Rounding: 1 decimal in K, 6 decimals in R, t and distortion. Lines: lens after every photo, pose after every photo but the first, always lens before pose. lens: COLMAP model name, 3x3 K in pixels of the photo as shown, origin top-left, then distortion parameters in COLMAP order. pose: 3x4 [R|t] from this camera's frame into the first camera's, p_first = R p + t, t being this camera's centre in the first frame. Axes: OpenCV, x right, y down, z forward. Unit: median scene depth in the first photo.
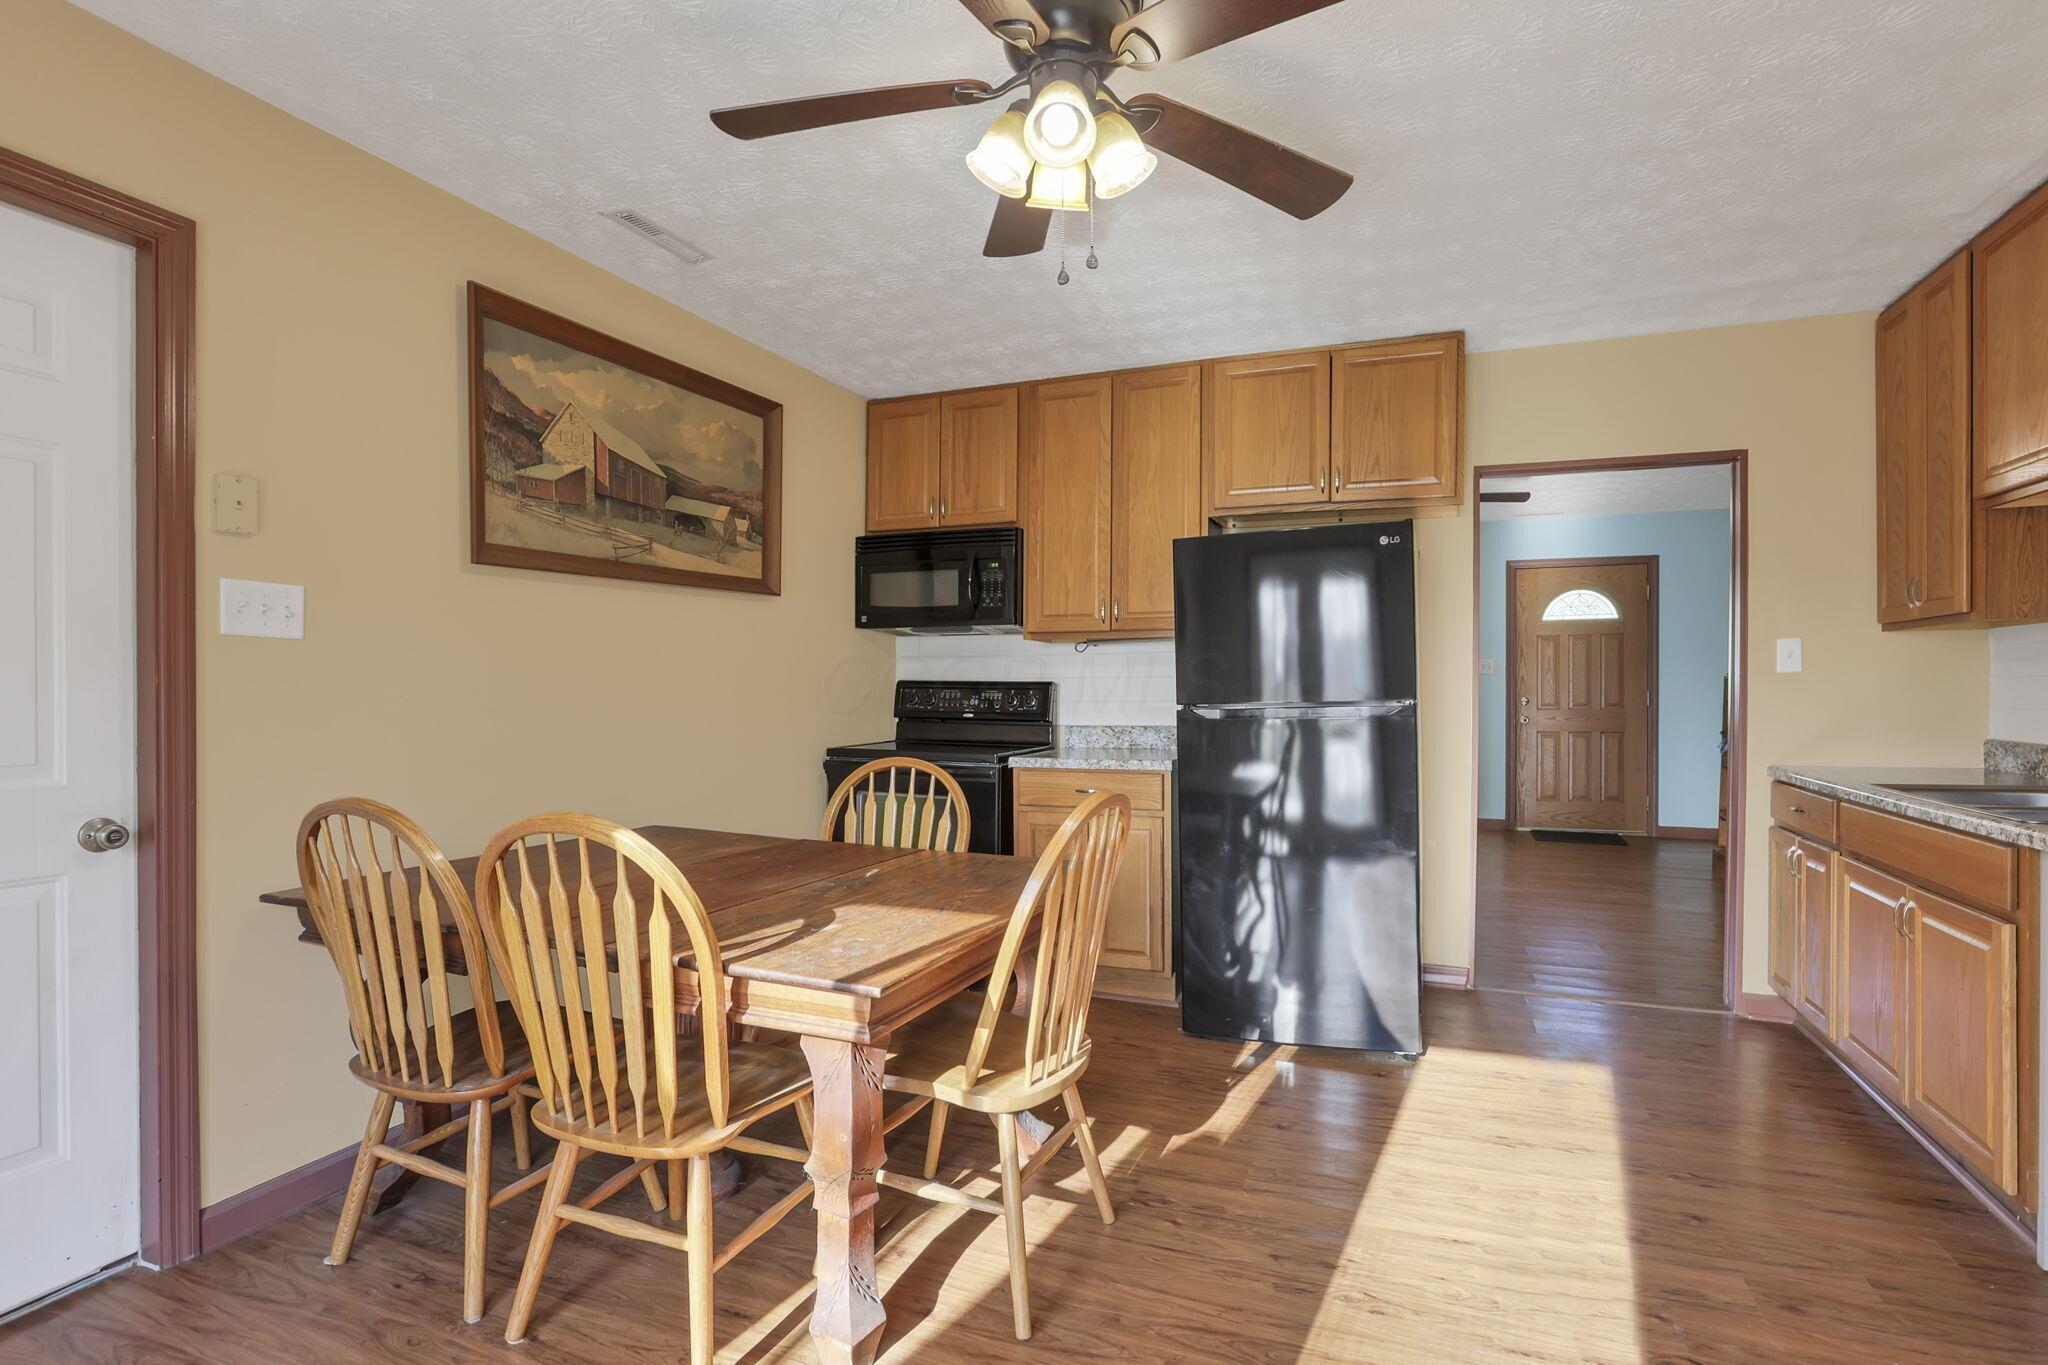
lens RADIAL K [[982.5, 0, 1063.8], [0, 982.5, 717.8], [0, 0, 1]] dist [-0.014669, 0.000901]
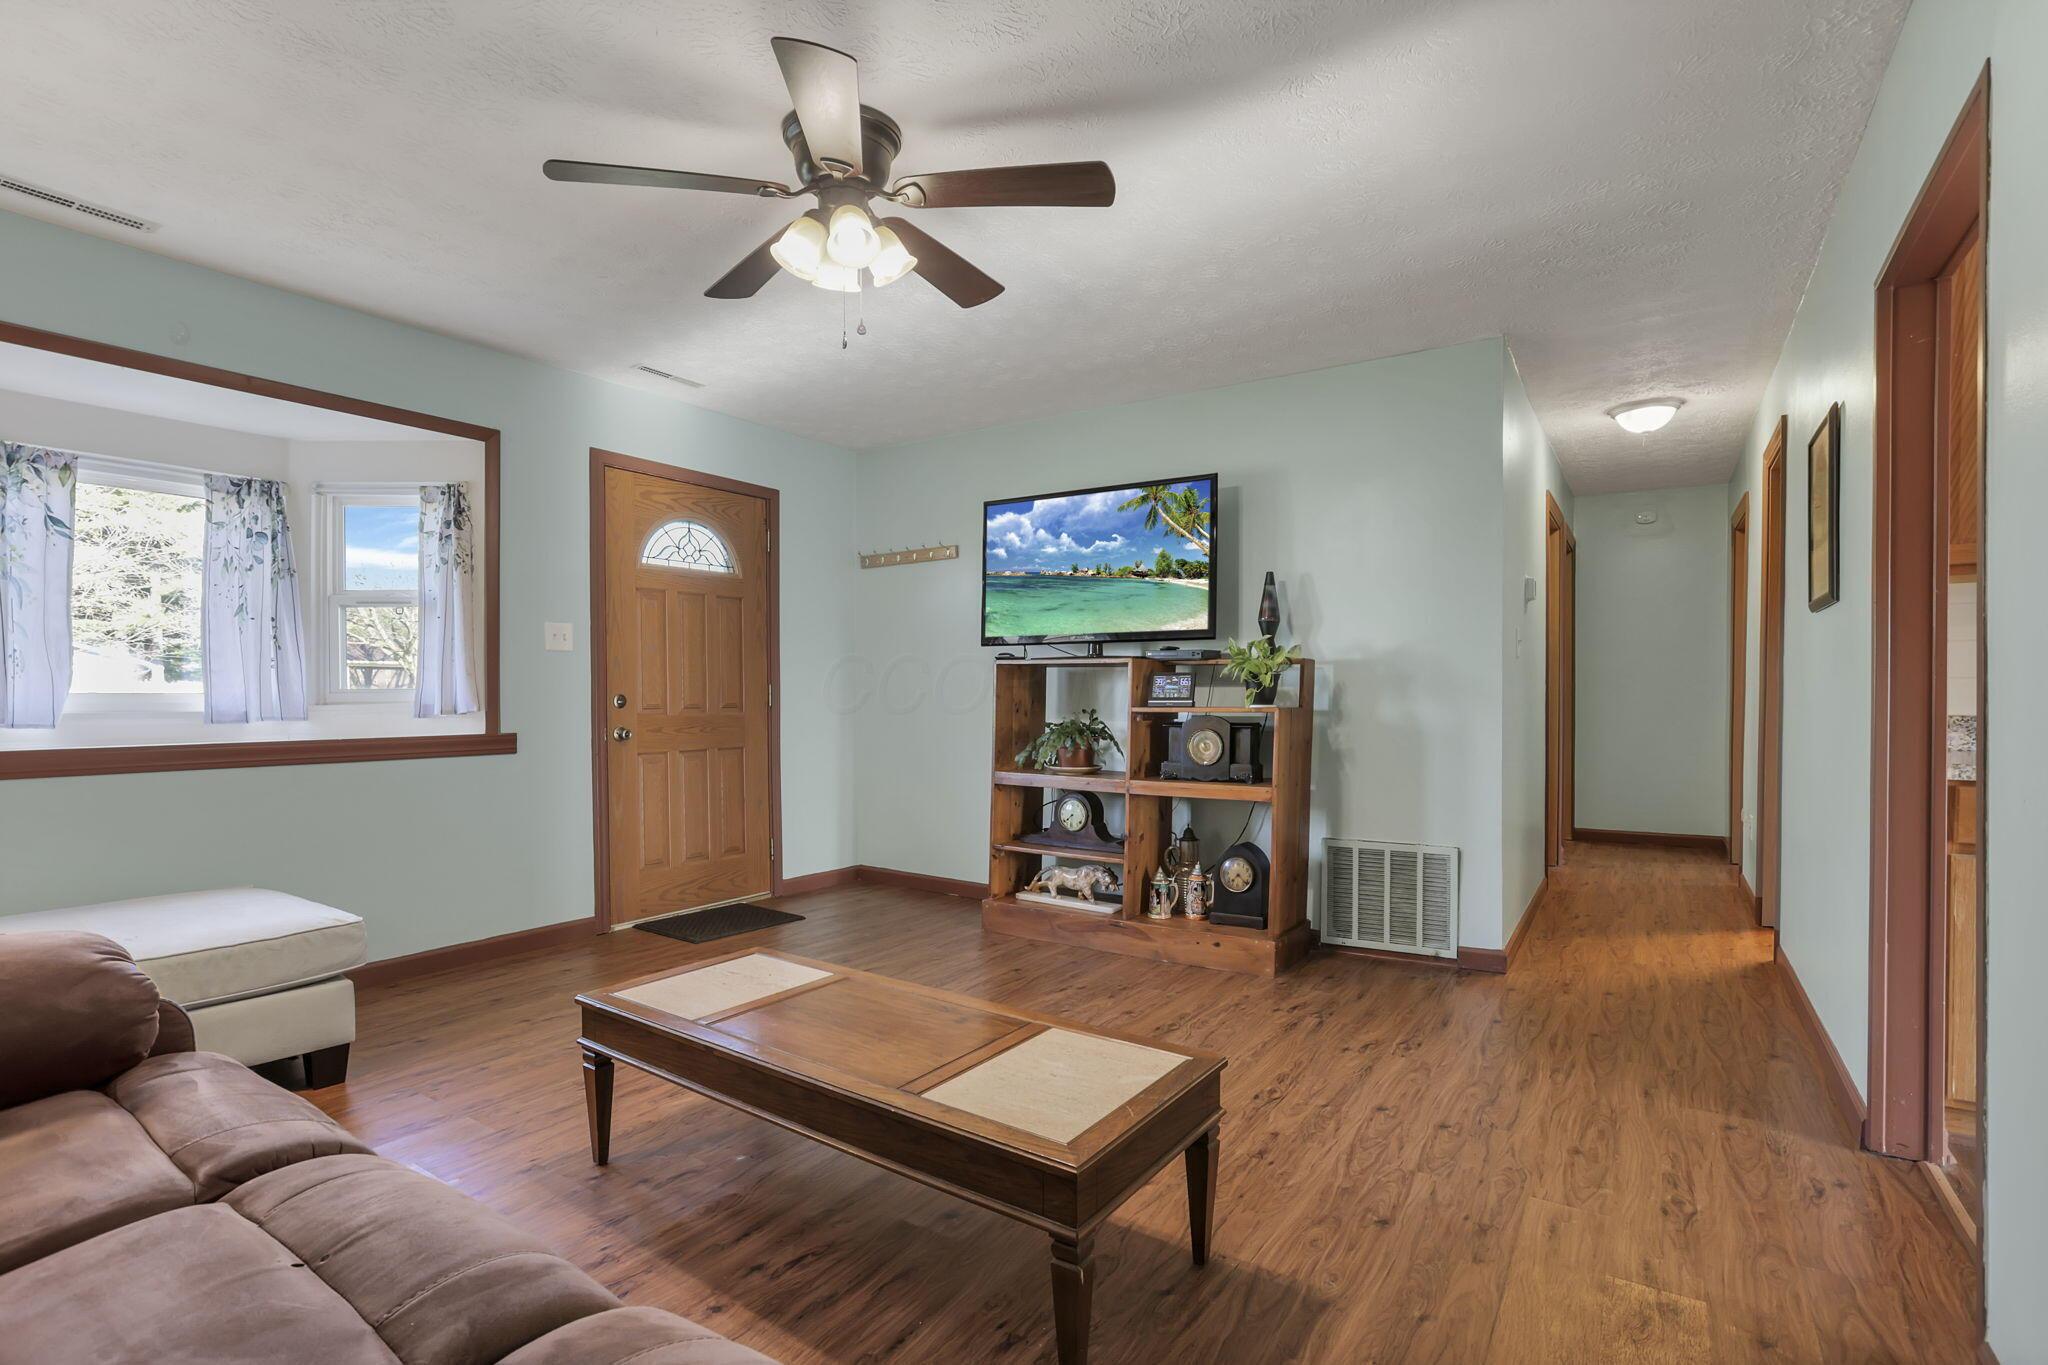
lens RADIAL K [[962.0, 0, 1011.3], [0, 962.0, 701.5], [0, 0, 1]] dist [-0.050605, 0.000676]
pose [[0.240537, -0.002242, 0.970637, -0.020620], [0.034831, 0.999373, -0.006323, -0.010767], [-0.970015, 0.035329, 0.240464, 1.166243]]
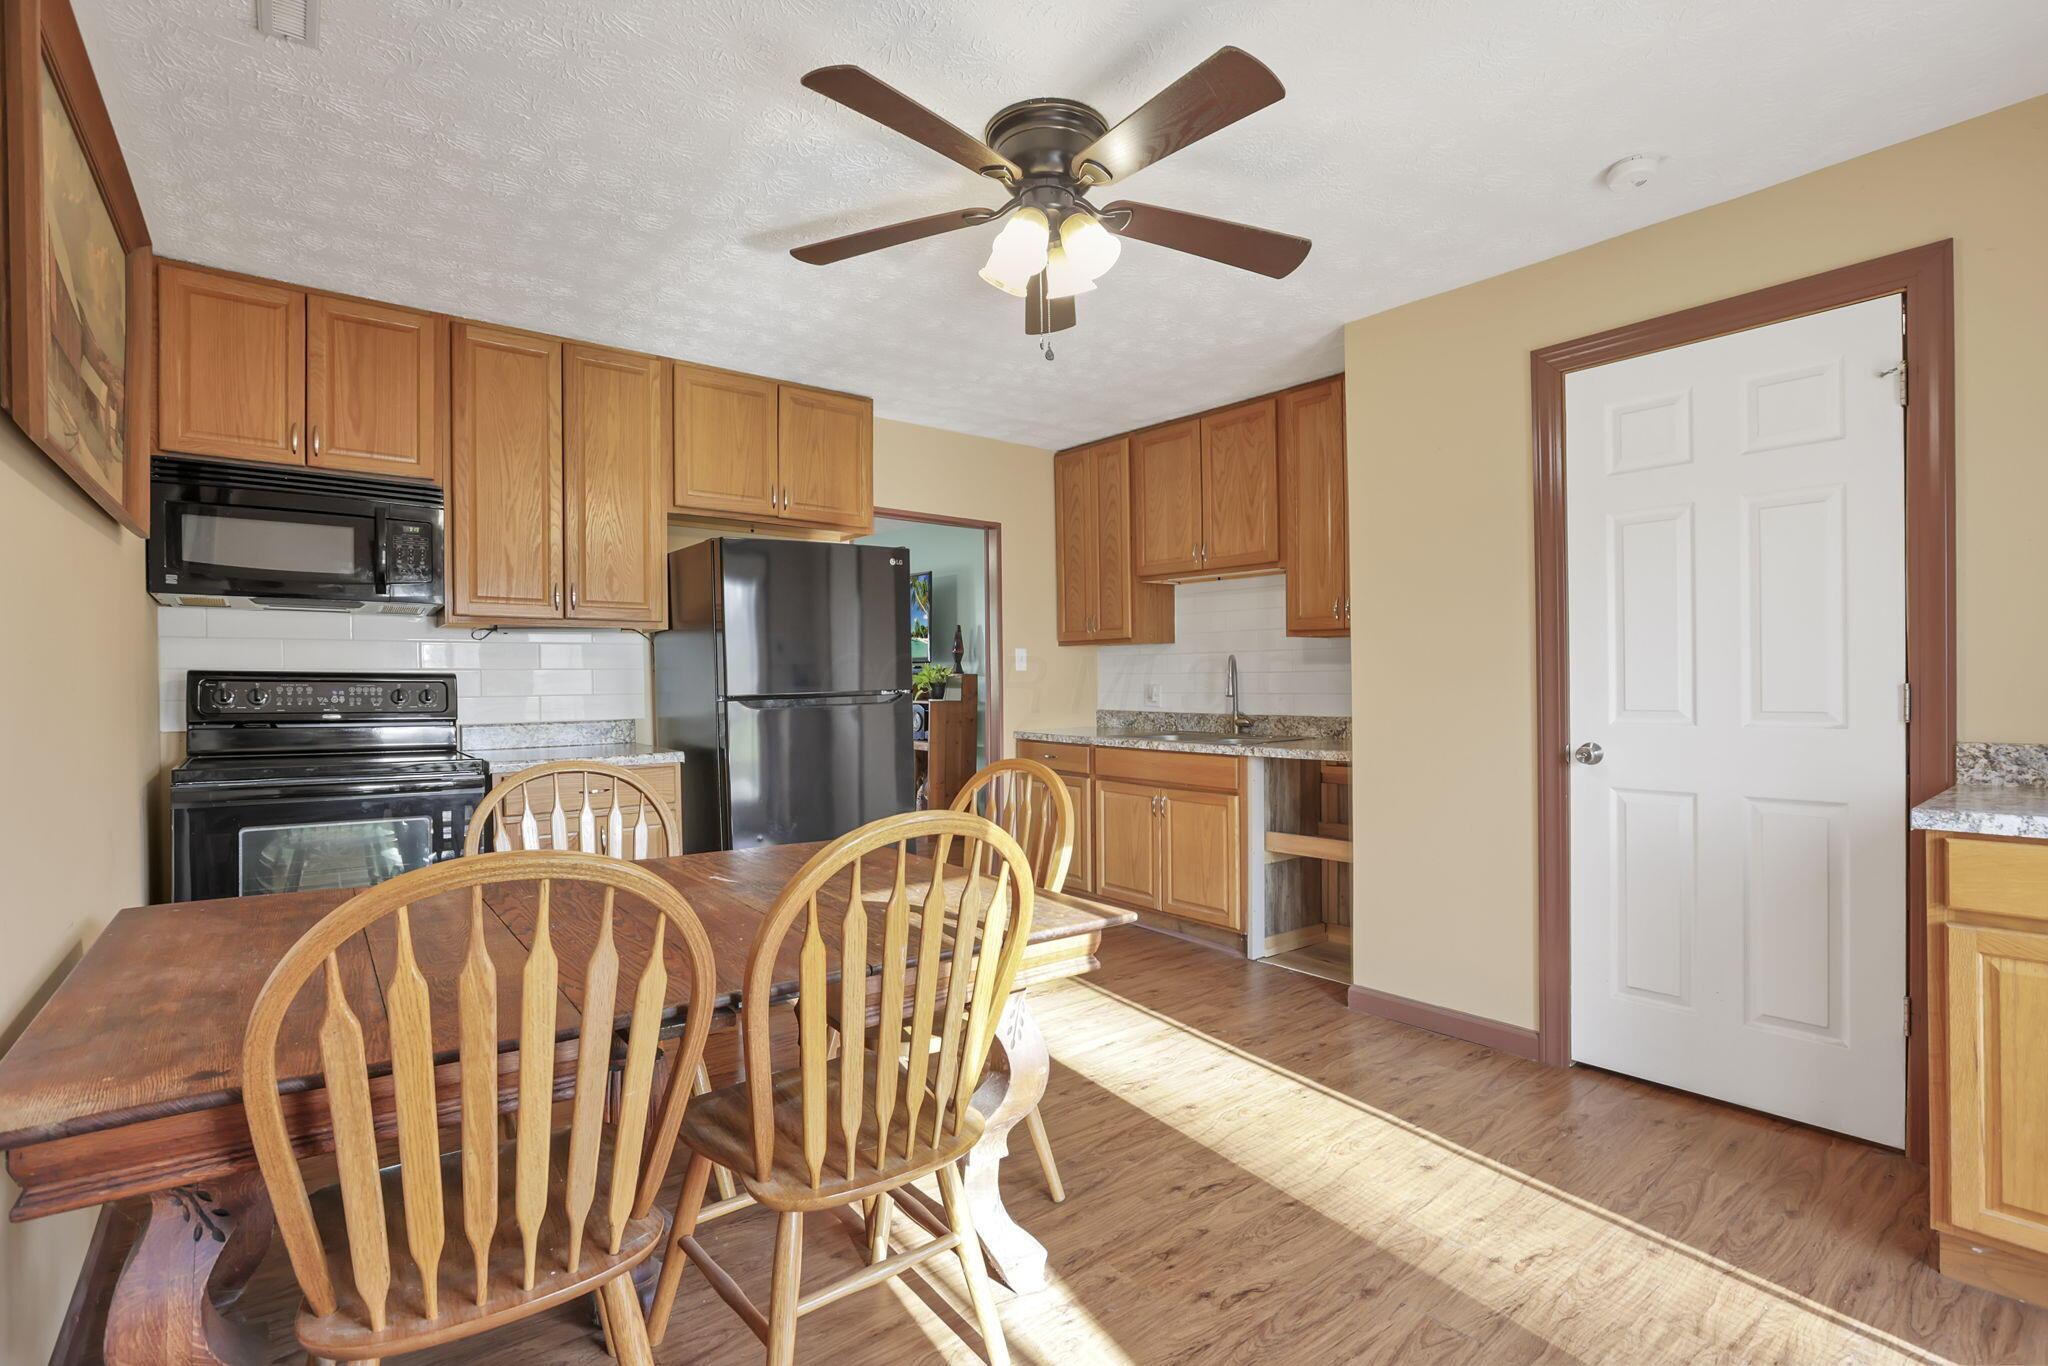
lens RADIAL K [[962.0, 0, 1011.3], [0, 962.0, 702.0], [0, 0, 1]] dist [-0.050605, 0.000676]
pose [[0.521269, -0.017209, 0.853219, -0.467887], [0.028273, 0.999596, 0.002888, -0.000910], [-0.852924, 0.022617, 0.521545, 0.173755]]
